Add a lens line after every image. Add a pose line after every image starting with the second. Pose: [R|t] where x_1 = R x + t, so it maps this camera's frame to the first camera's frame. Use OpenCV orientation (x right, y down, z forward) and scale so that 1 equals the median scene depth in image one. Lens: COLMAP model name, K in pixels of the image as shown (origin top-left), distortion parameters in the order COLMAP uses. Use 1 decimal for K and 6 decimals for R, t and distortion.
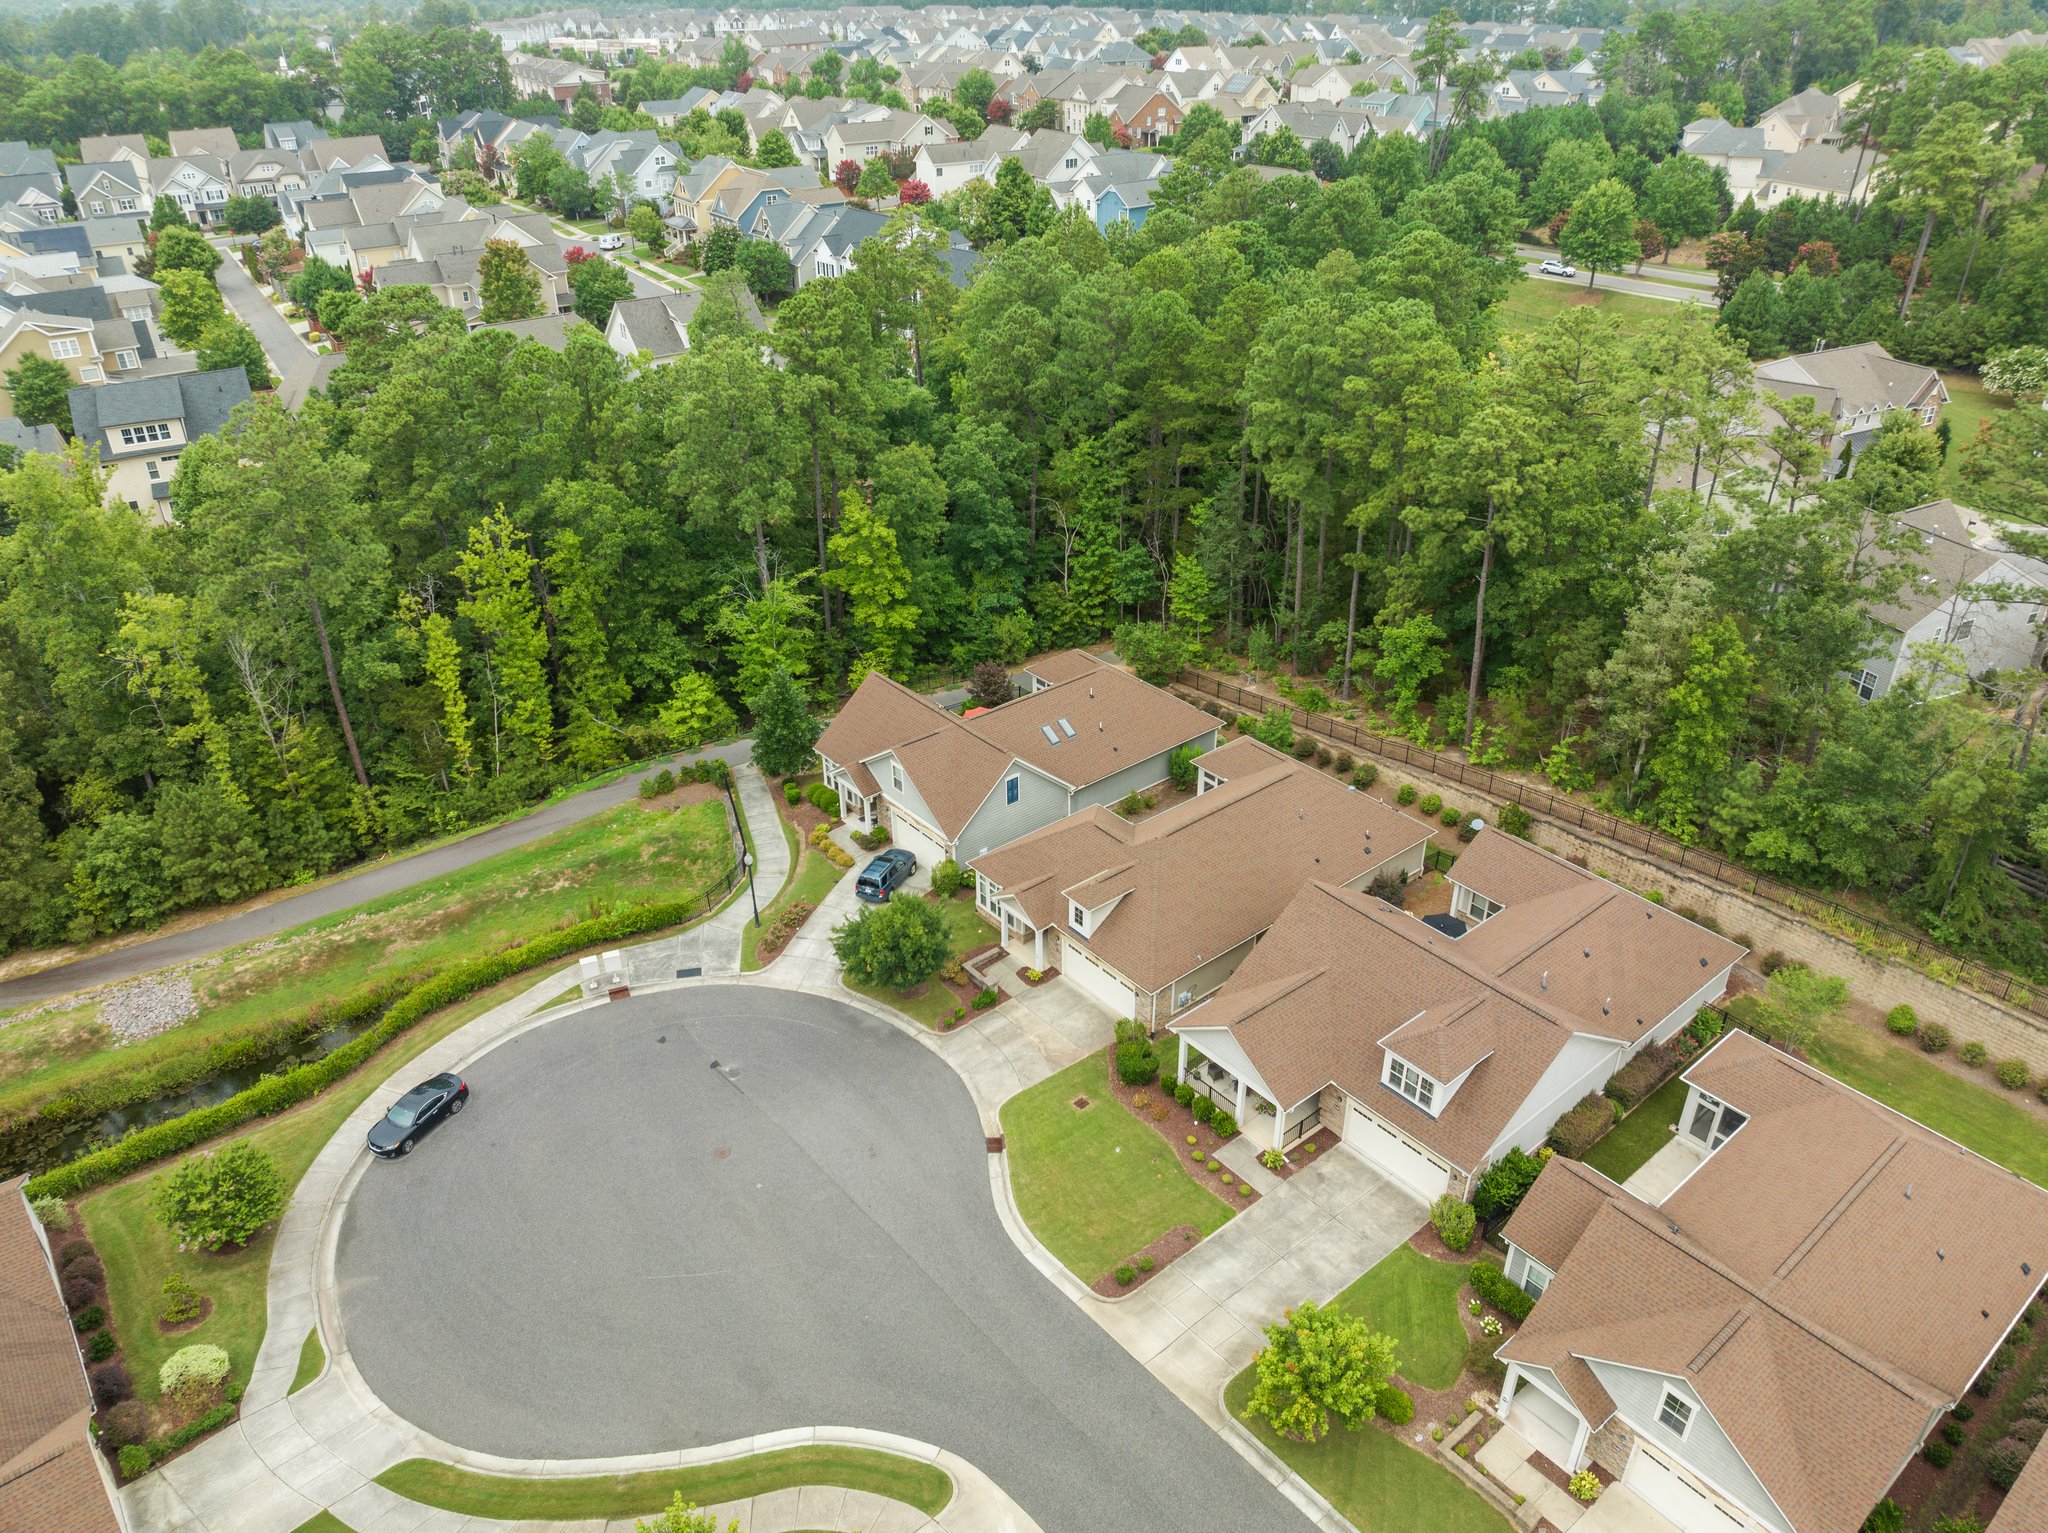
lens RADIAL K [[1414.3, 0, 1051.2], [0, 1414.3, 756.0], [0, 0, 1]] dist [-0.000320, 0.001072]
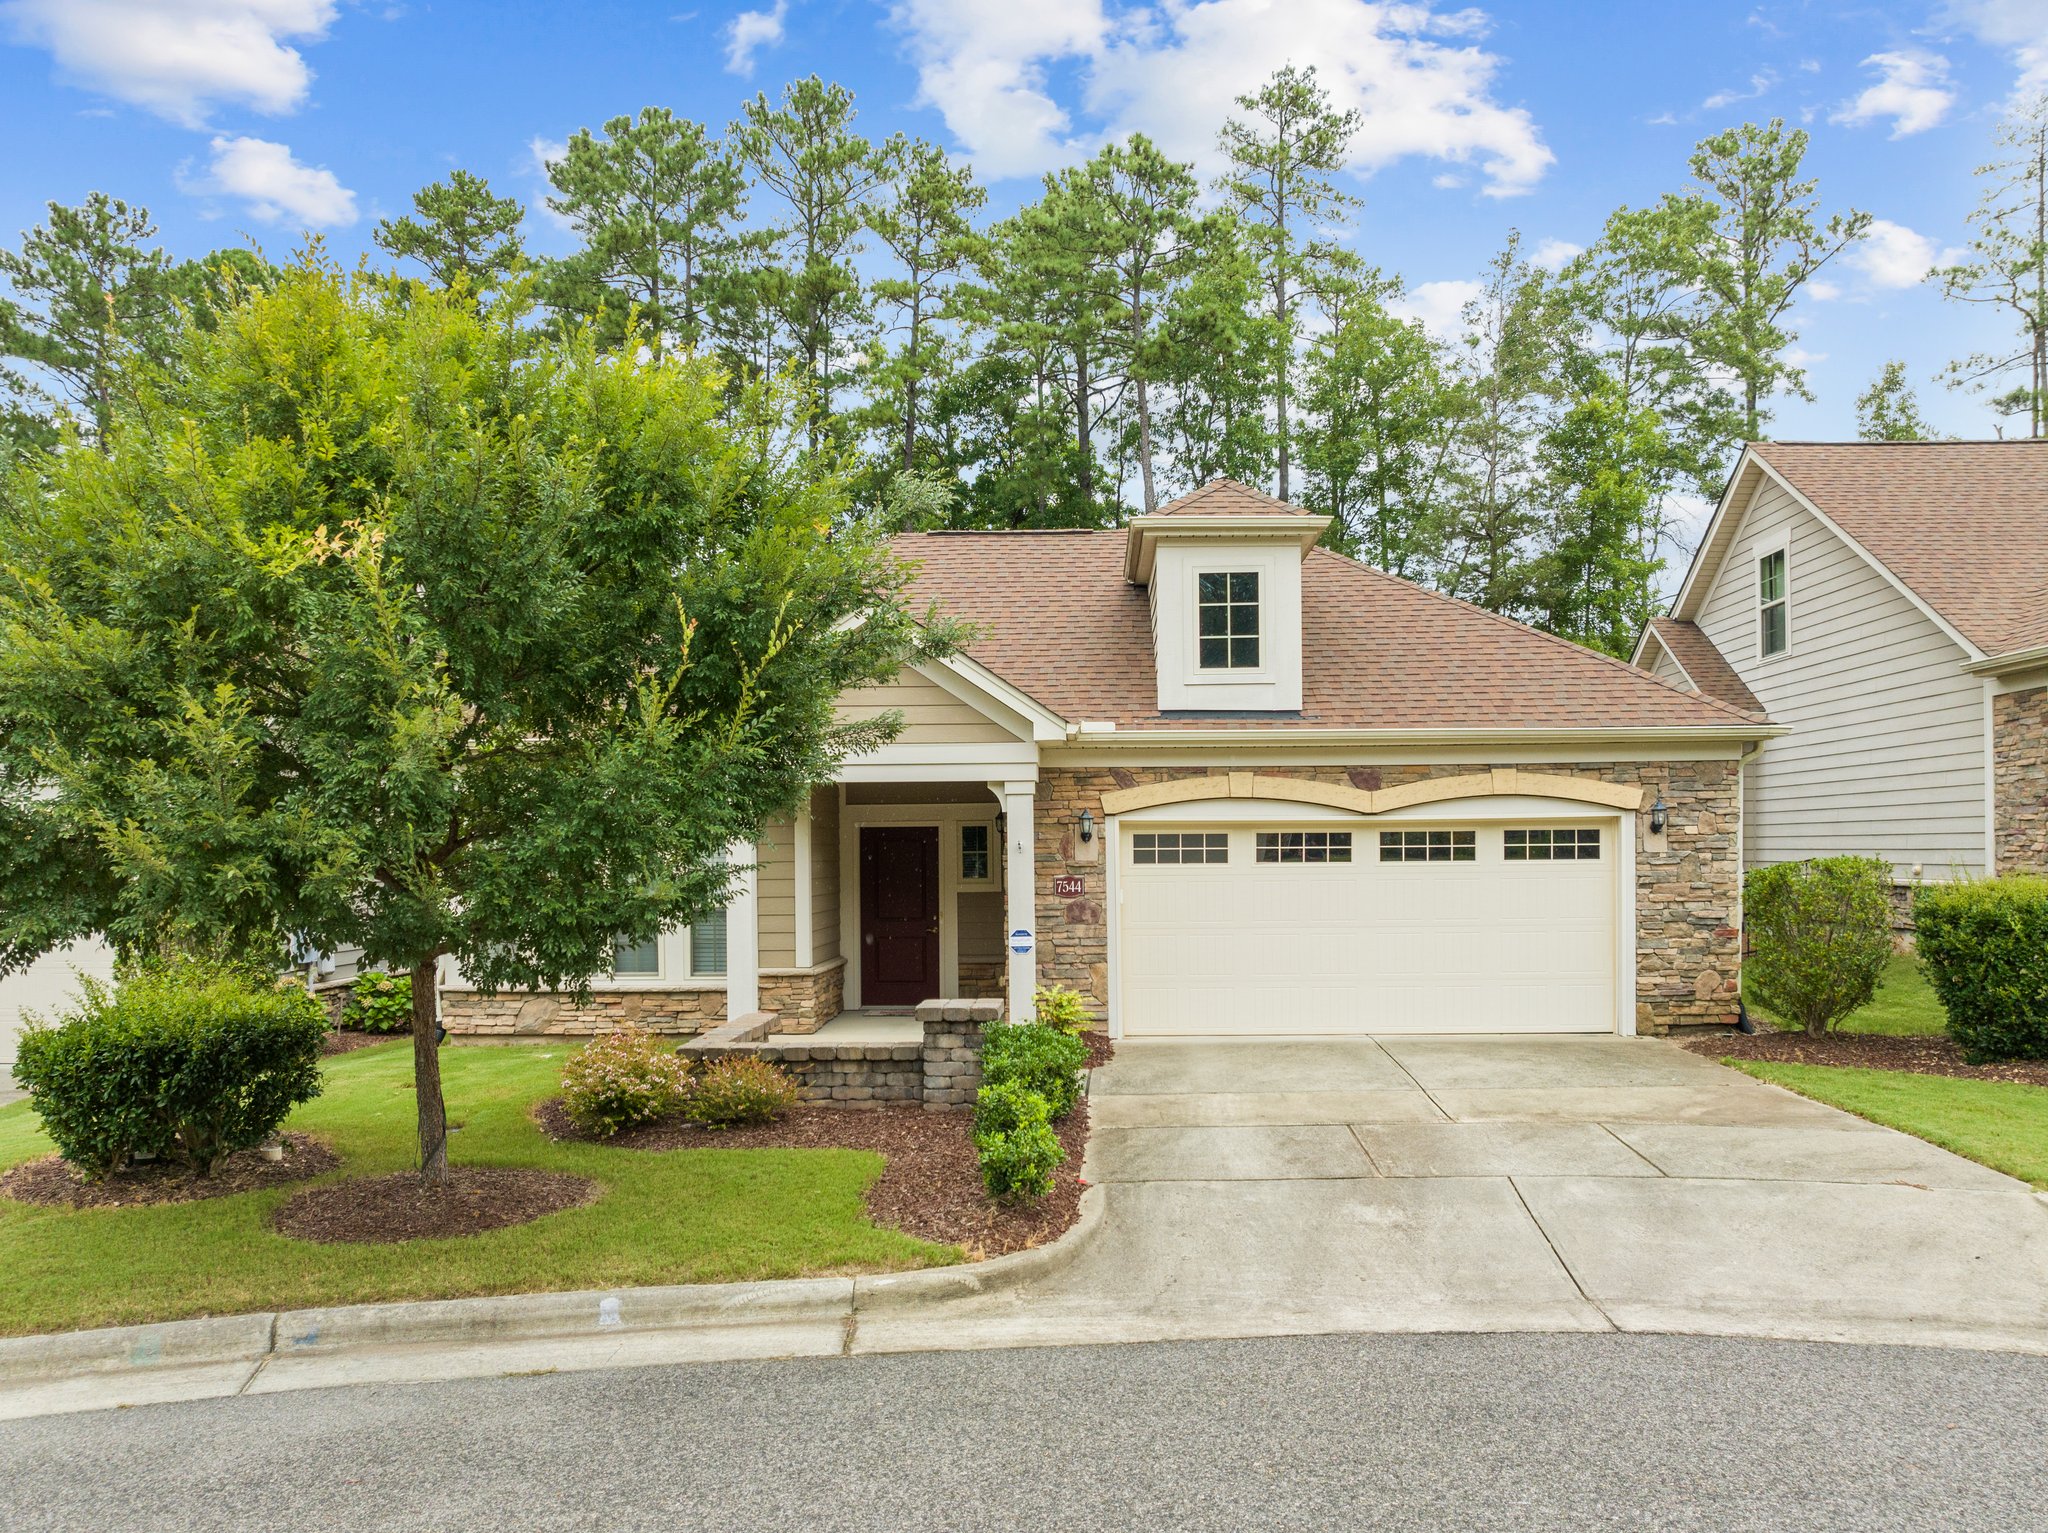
lens RADIAL K [[1473.7, 0, 1029.4], [0, 1473.7, 848.9], [0, 0, 1]] dist [-0.046259, 0.009261]
pose [[0.679498, -0.004333, 0.733664, -0.121327], [0.371892, 0.864031, -0.339333, 0.154705], [-0.632438, 0.503420, 0.588719, 0.680436]]
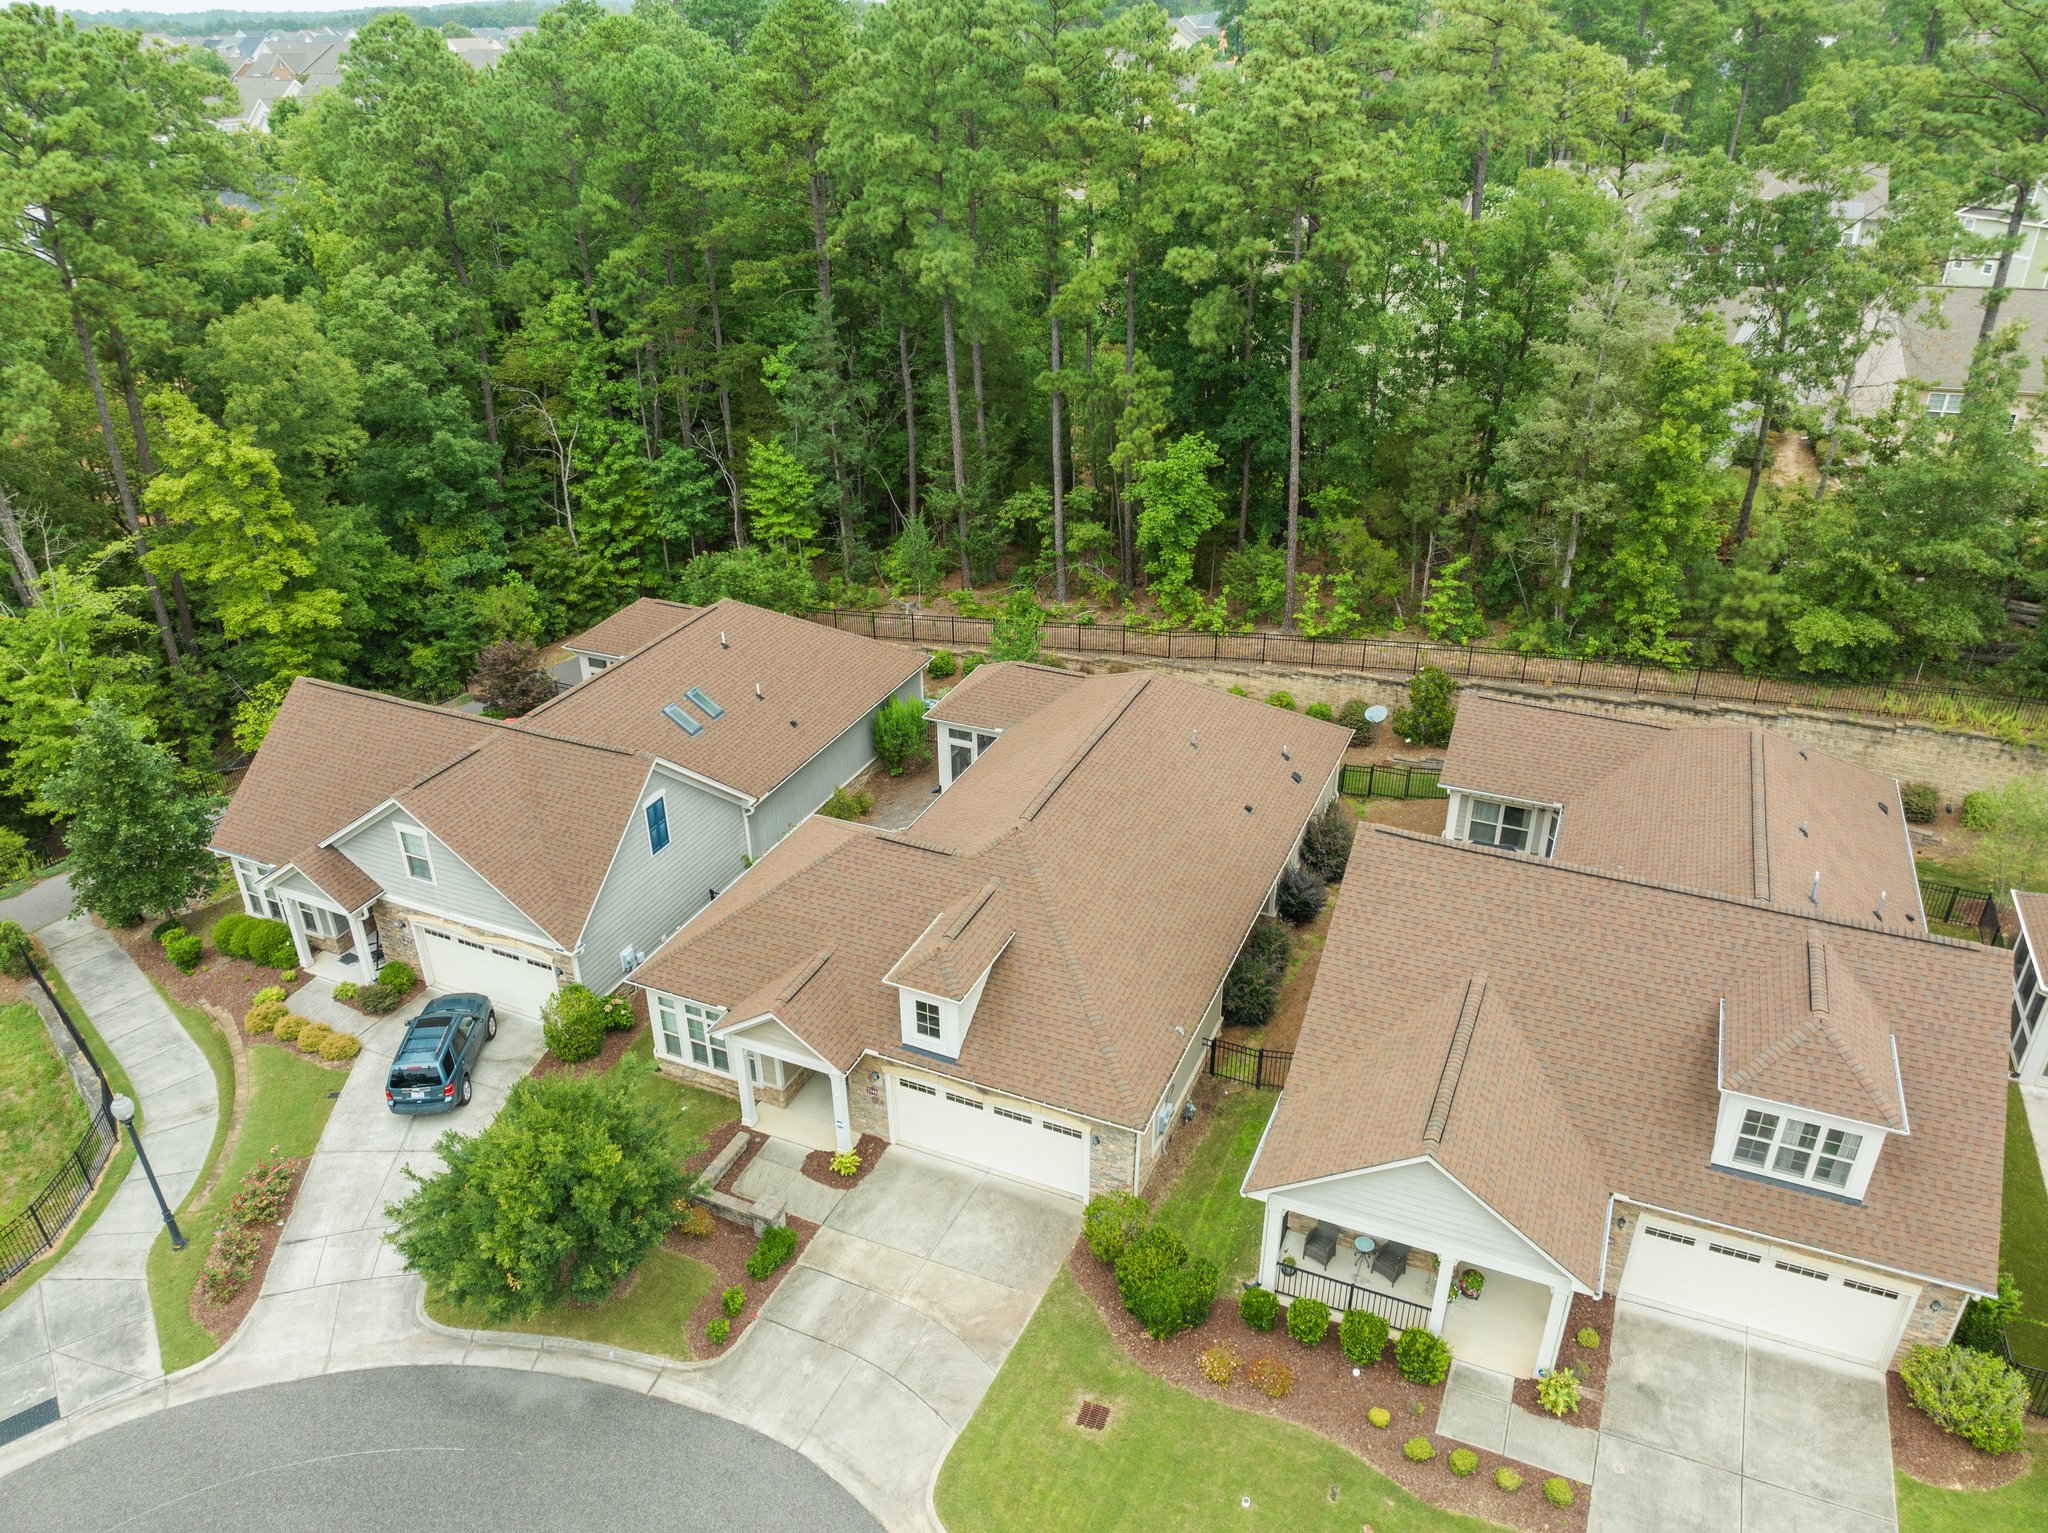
lens RADIAL K [[1434.6, 0, 1031.0], [0, 1434.6, 760.7], [0, 0, 1]] dist [-0.051233, 0.019707]
pose [[0.896692, -0.211346, 0.388942, -0.089417], [0.224406, 0.974420, 0.012129, 0.022384], [-0.381556, 0.076405, 0.921183, 0.400160]]
